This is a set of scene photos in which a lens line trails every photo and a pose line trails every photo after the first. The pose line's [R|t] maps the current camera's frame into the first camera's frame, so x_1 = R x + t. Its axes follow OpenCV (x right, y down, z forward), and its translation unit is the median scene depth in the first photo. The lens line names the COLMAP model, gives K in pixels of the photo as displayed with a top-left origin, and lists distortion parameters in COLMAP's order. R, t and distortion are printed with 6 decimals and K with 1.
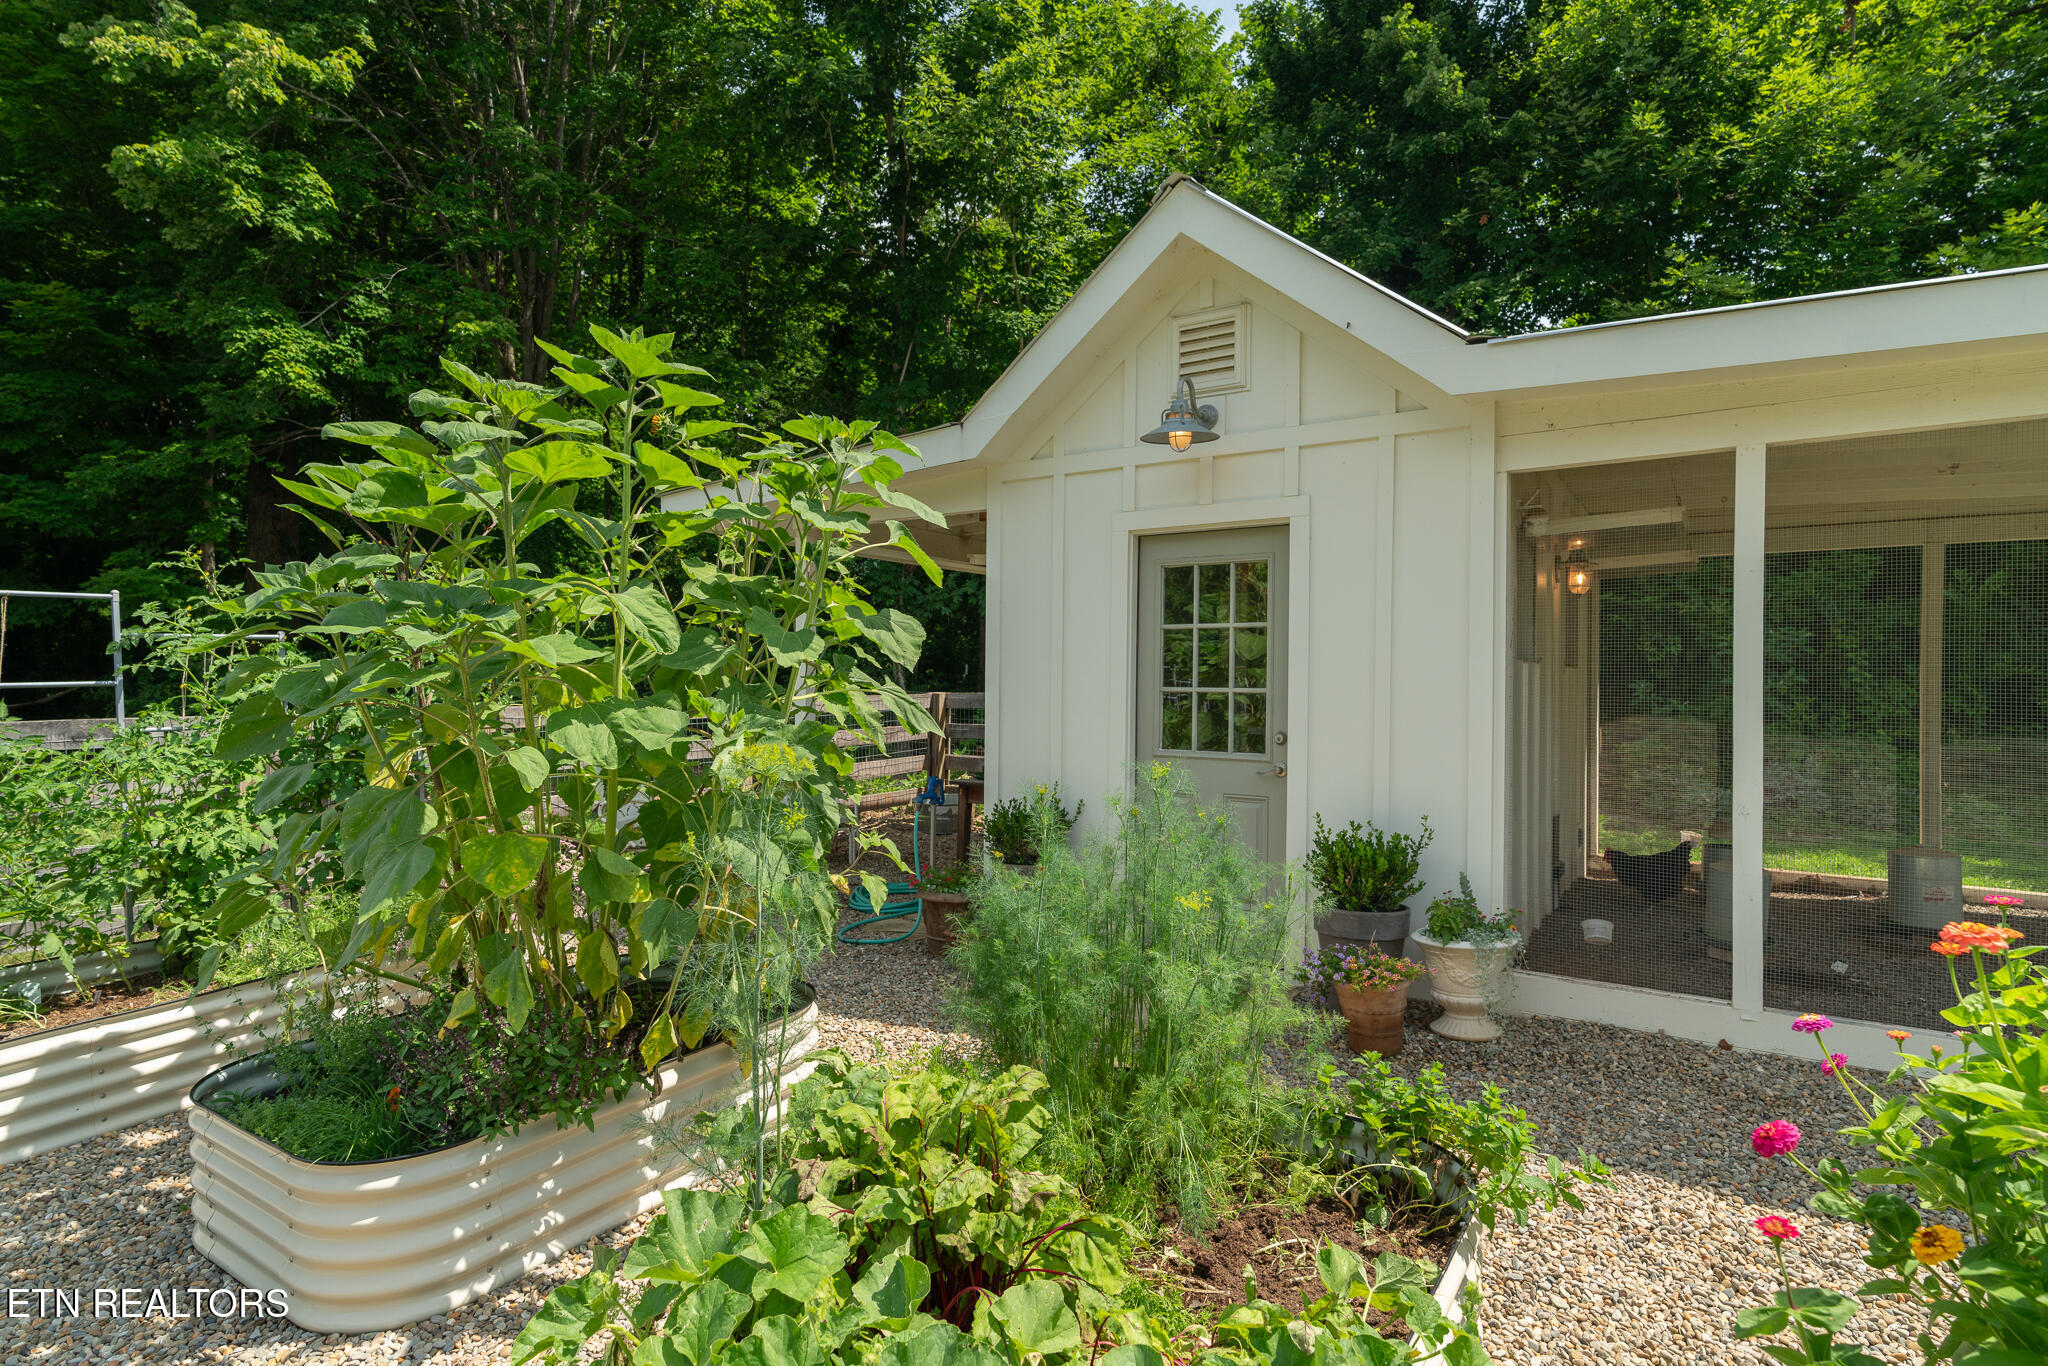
lens RADIAL K [[1052.7, 0, 1024.0], [0, 1052.7, 683.0], [0, 0, 1]] dist [0.003415, 0.000752]
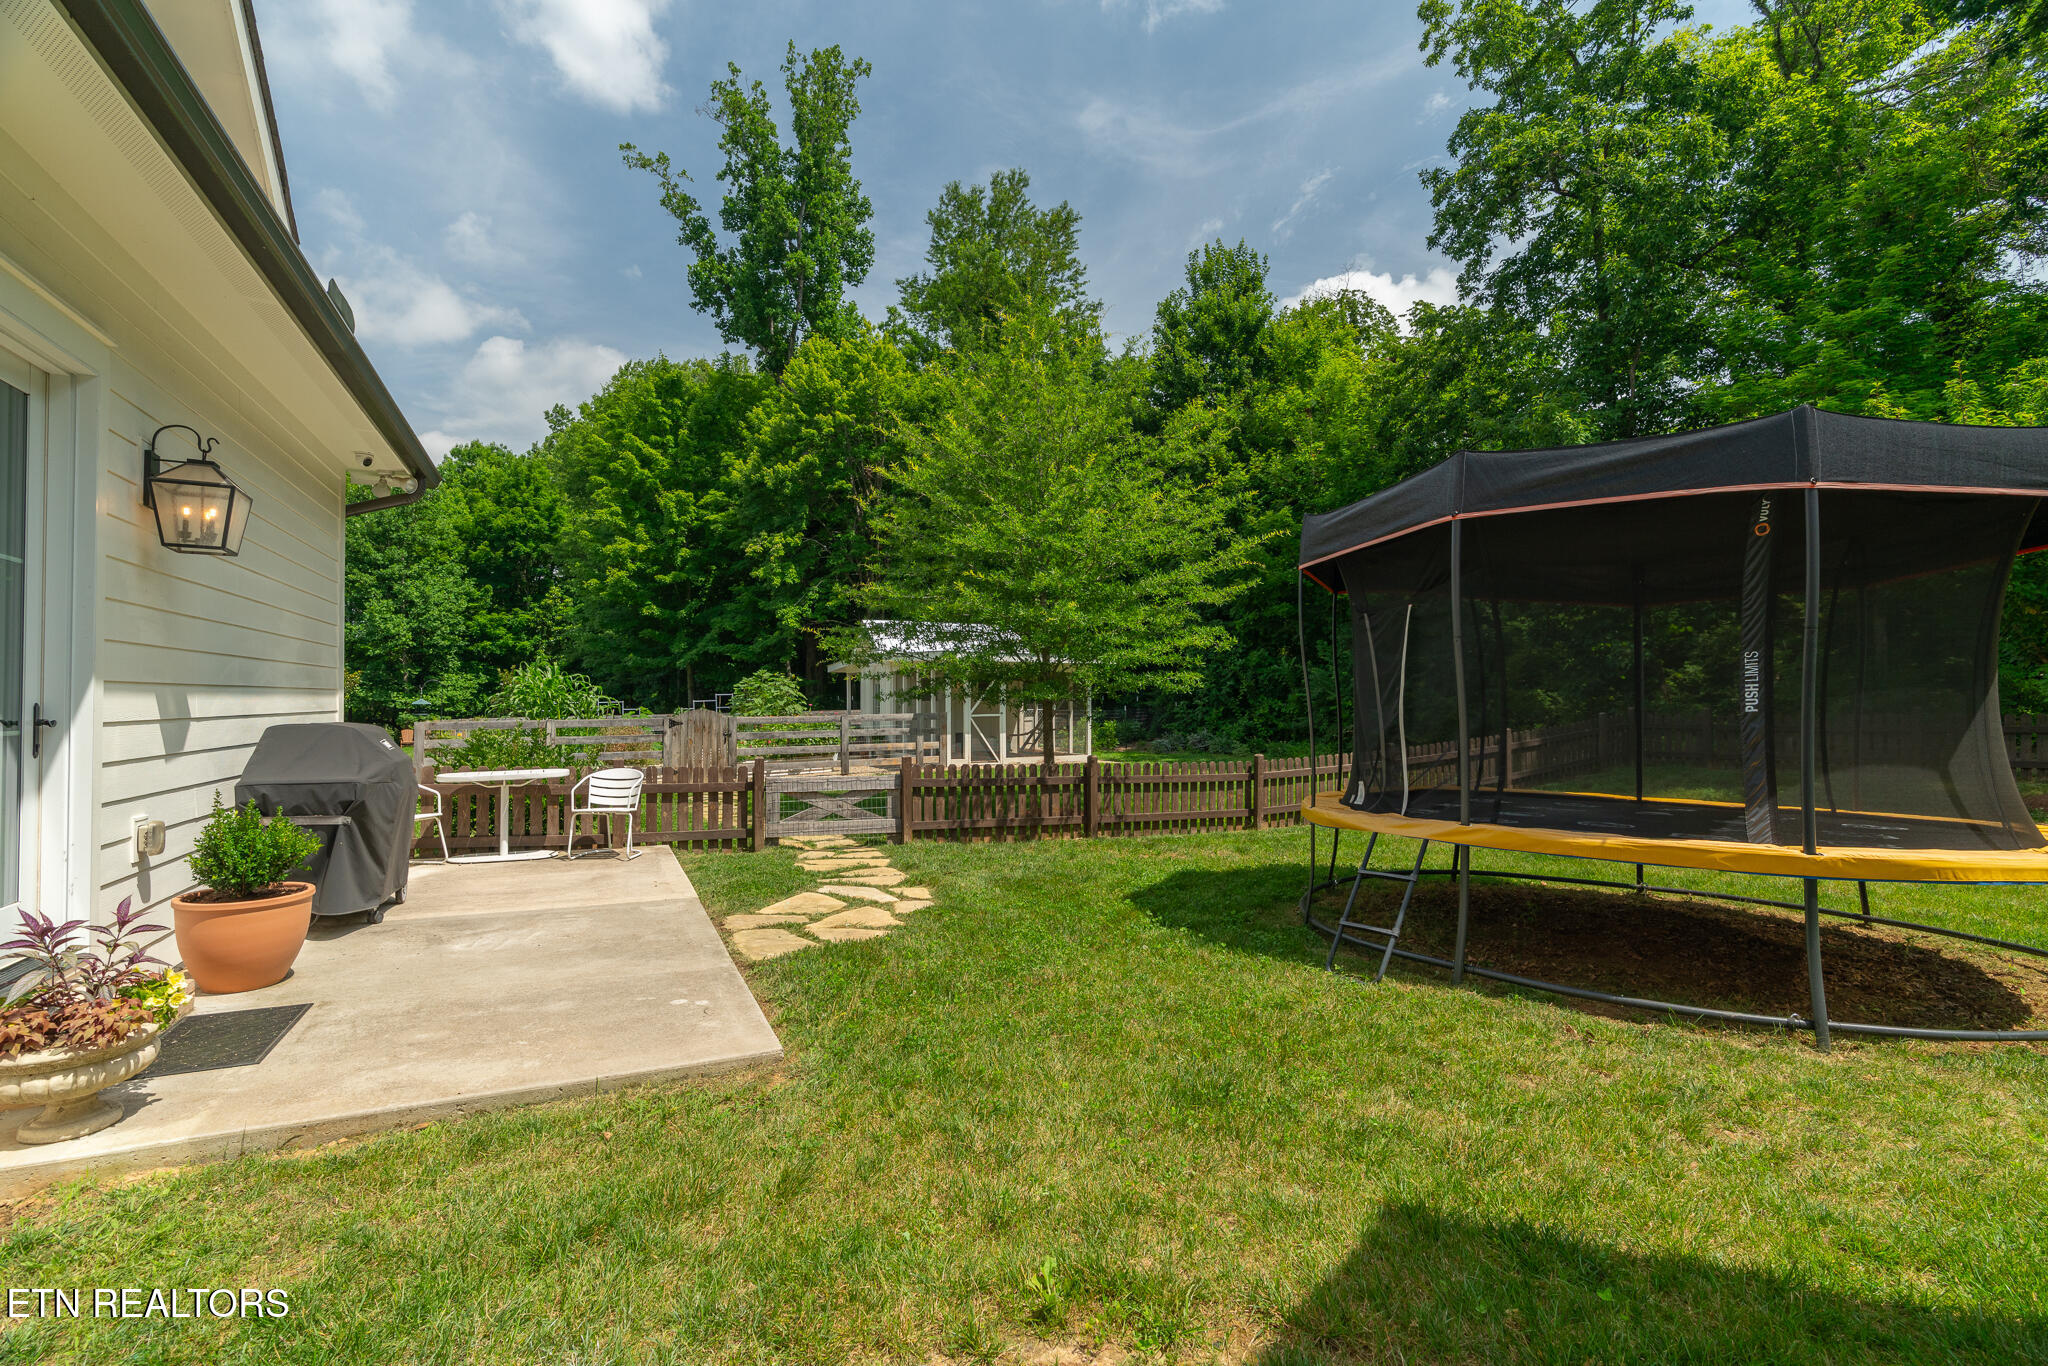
lens RADIAL K [[906.7, 0, 1022.1], [0, 906.7, 699.3], [0, 0, 1]] dist [-0.039456, 0.000156]
pose [[0.875790, -0.012432, -0.482533, 1.701601], [0.006473, 0.999881, -0.014013, 0.023880], [0.482650, 0.009150, 0.875766, -1.506305]]
